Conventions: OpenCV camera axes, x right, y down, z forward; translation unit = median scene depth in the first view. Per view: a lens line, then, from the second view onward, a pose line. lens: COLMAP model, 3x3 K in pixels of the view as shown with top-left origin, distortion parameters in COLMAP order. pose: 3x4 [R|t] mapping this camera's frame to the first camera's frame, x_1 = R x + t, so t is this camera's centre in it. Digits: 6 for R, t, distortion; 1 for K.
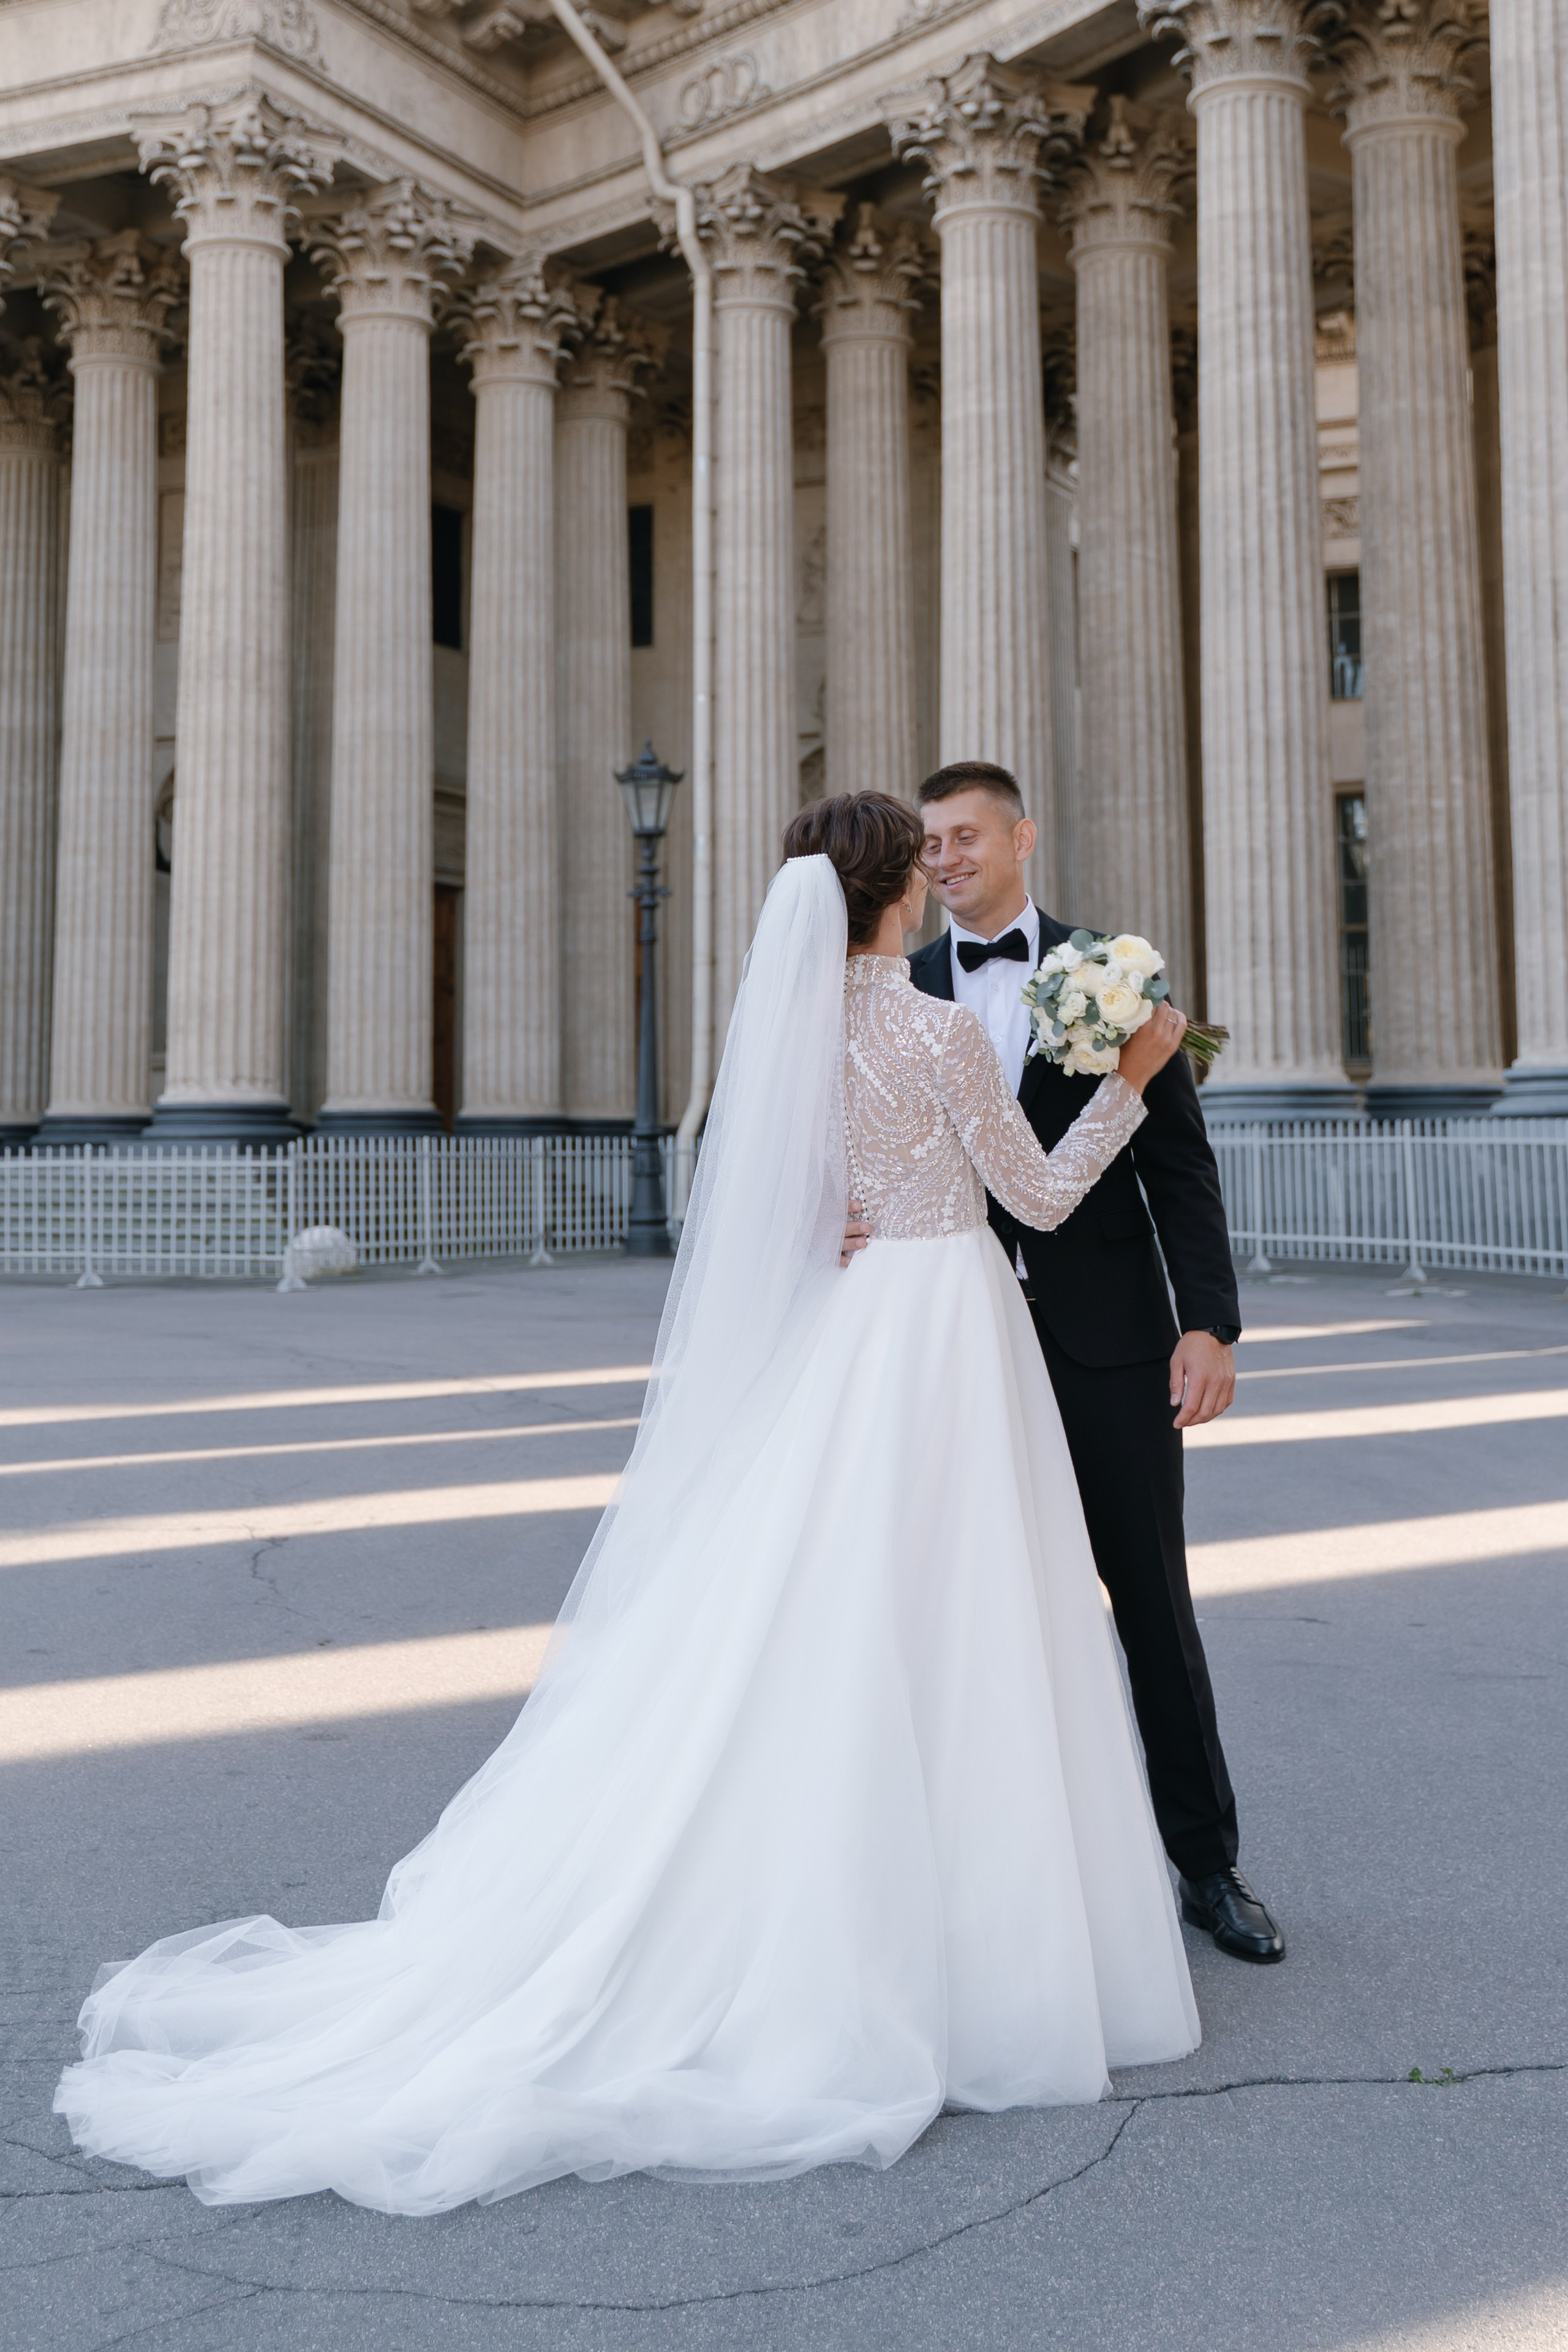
lens RADIAL K [[2745.0, 0, 808.7], [0, 2745.0, 807.9], [0, 0, 1]] dist [-0.002811, -0.000605]
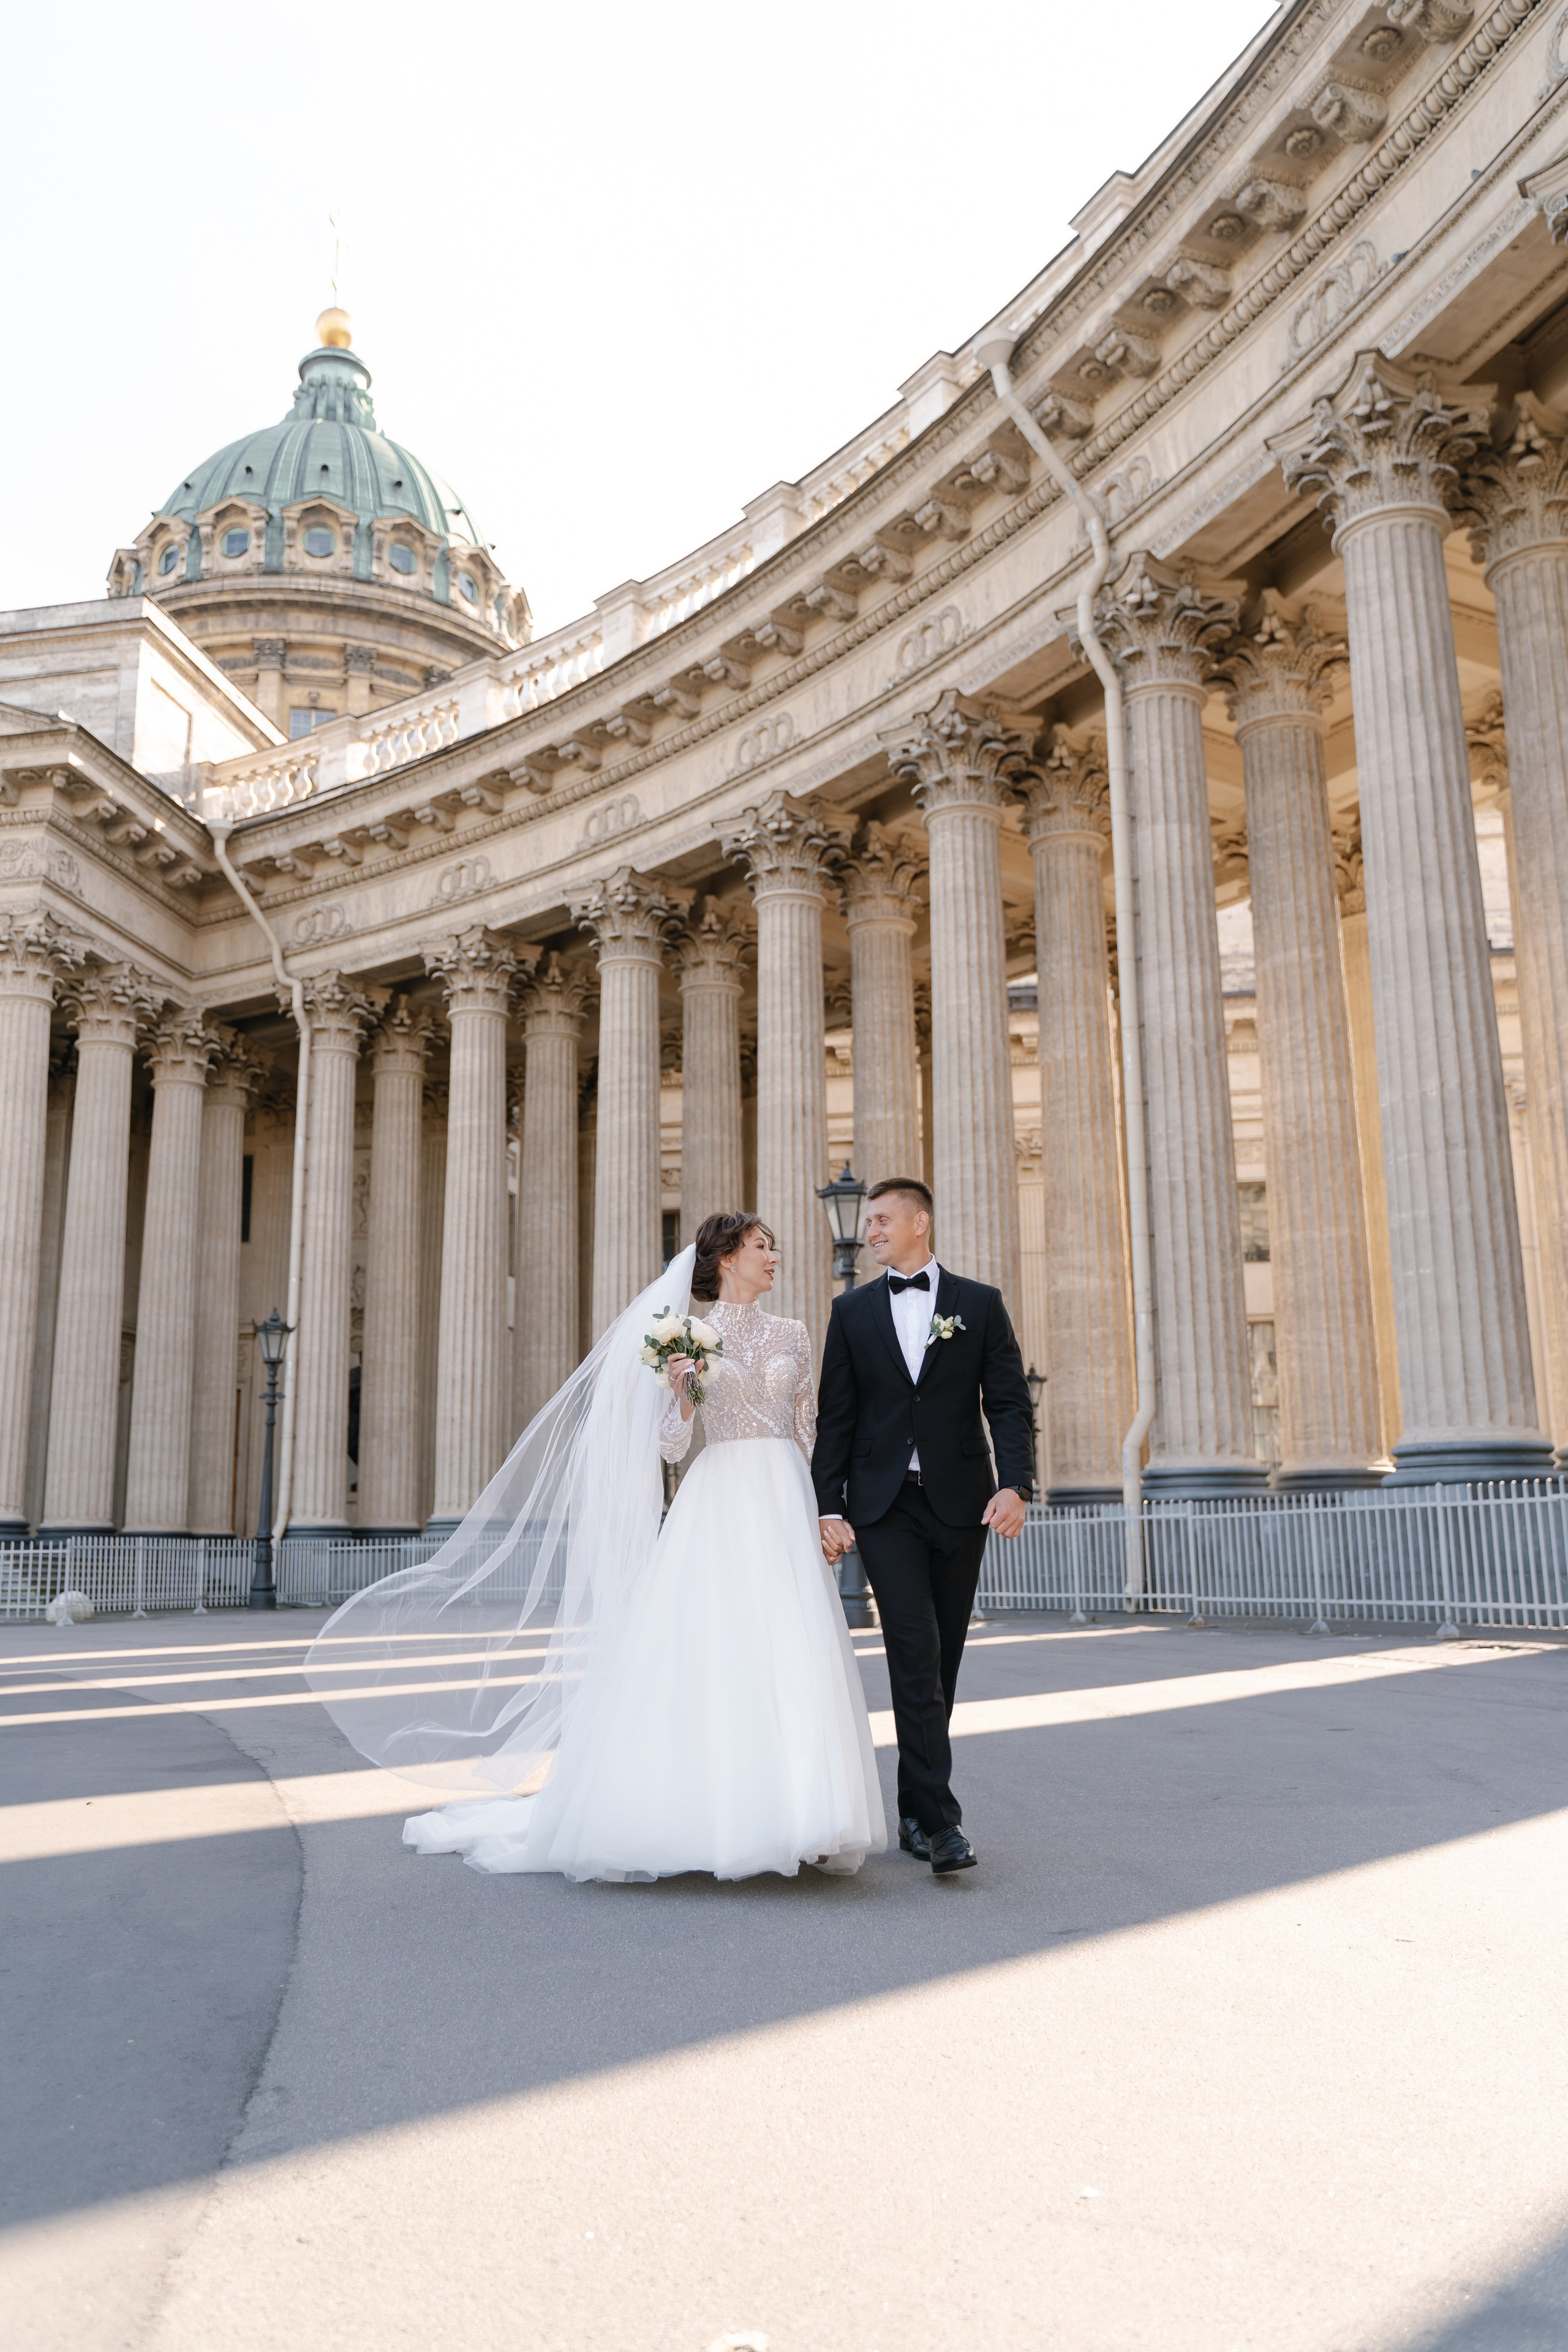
lens RADIAL K [[1843.5, 0, 785.3], [0, 1843.5, 1197.4], [0, 0, 1]] dist [-0.028668, 0.008020]
pose [[0.964762, 0.045658, 0.259133, -0.045316], [-0.025430, 0.996399, -0.080883, -0.007131], [-0.261893, 0.071443, 0.962449, -0.178688]]
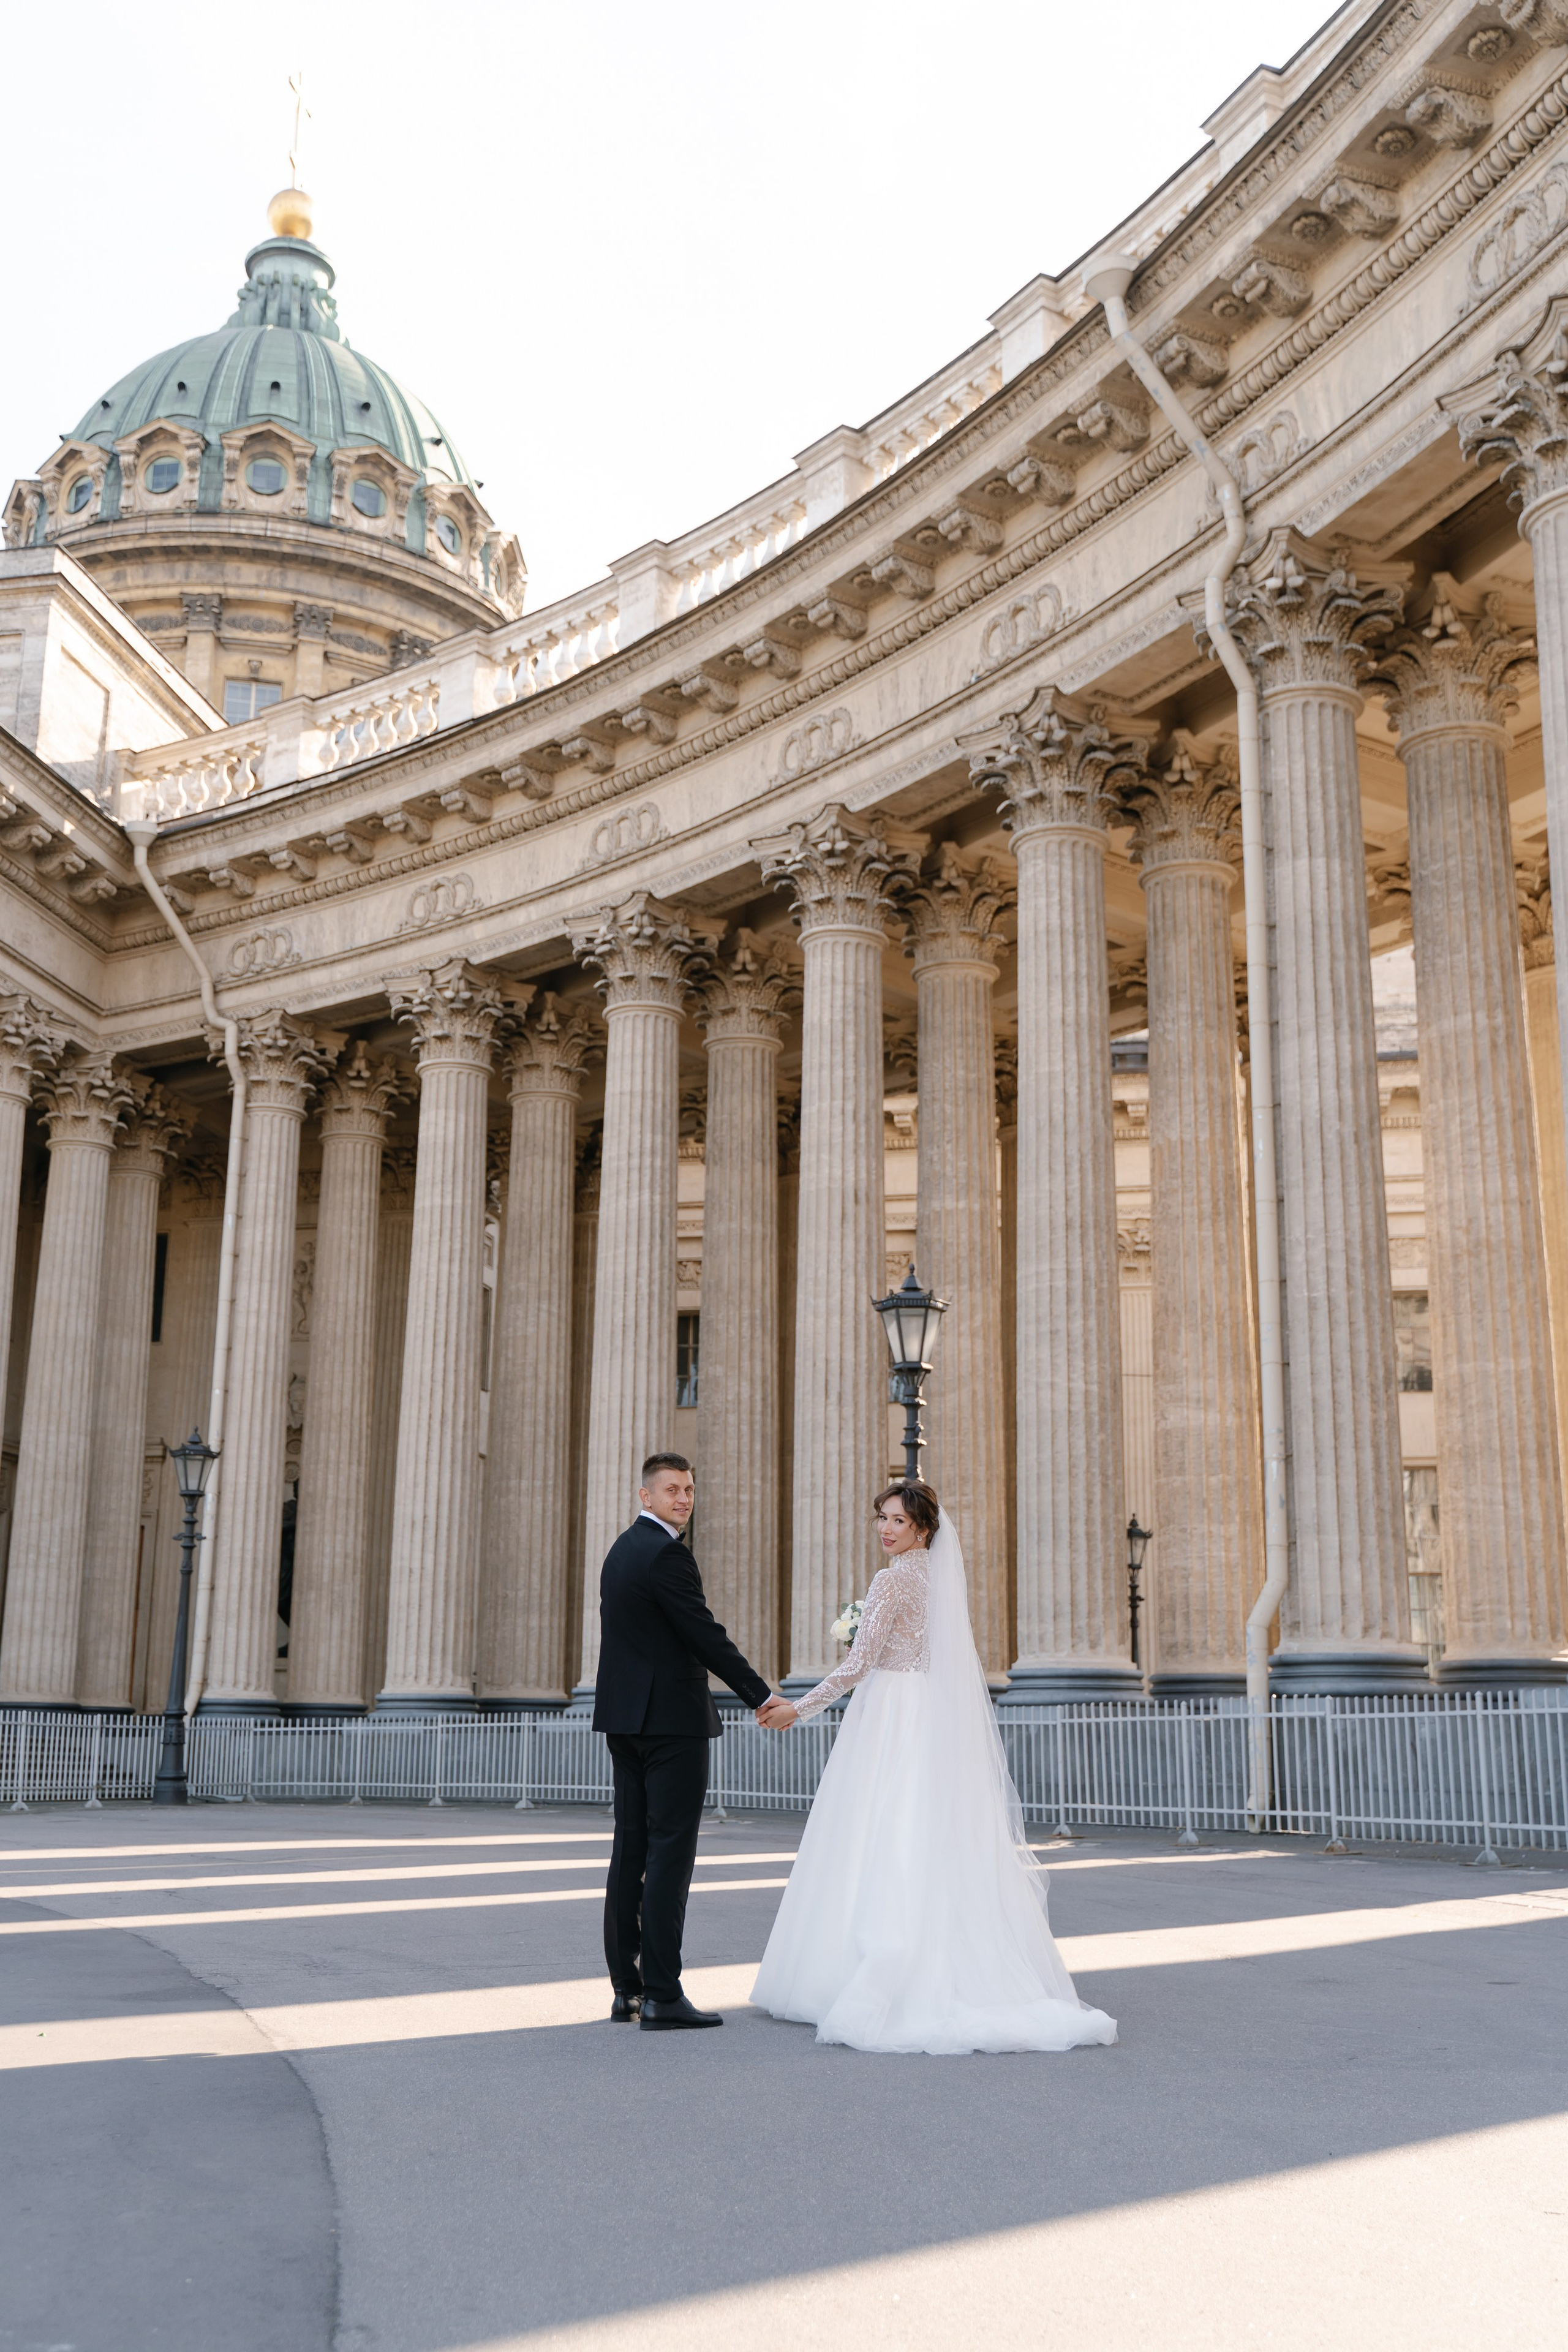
lens RADIAL K [[2324.4, 0, 796.9], [0, 2324.4, 1210.6], [0, 0, 1]] dist [-0.024210, 0.012944]
pose [[0.966246, 0.073619, 0.246878, -0.054903], [-0.046256, 0.992304, -0.114865, -0.010909], [-0.253434, 0.099569, 0.962215, -0.195854]]
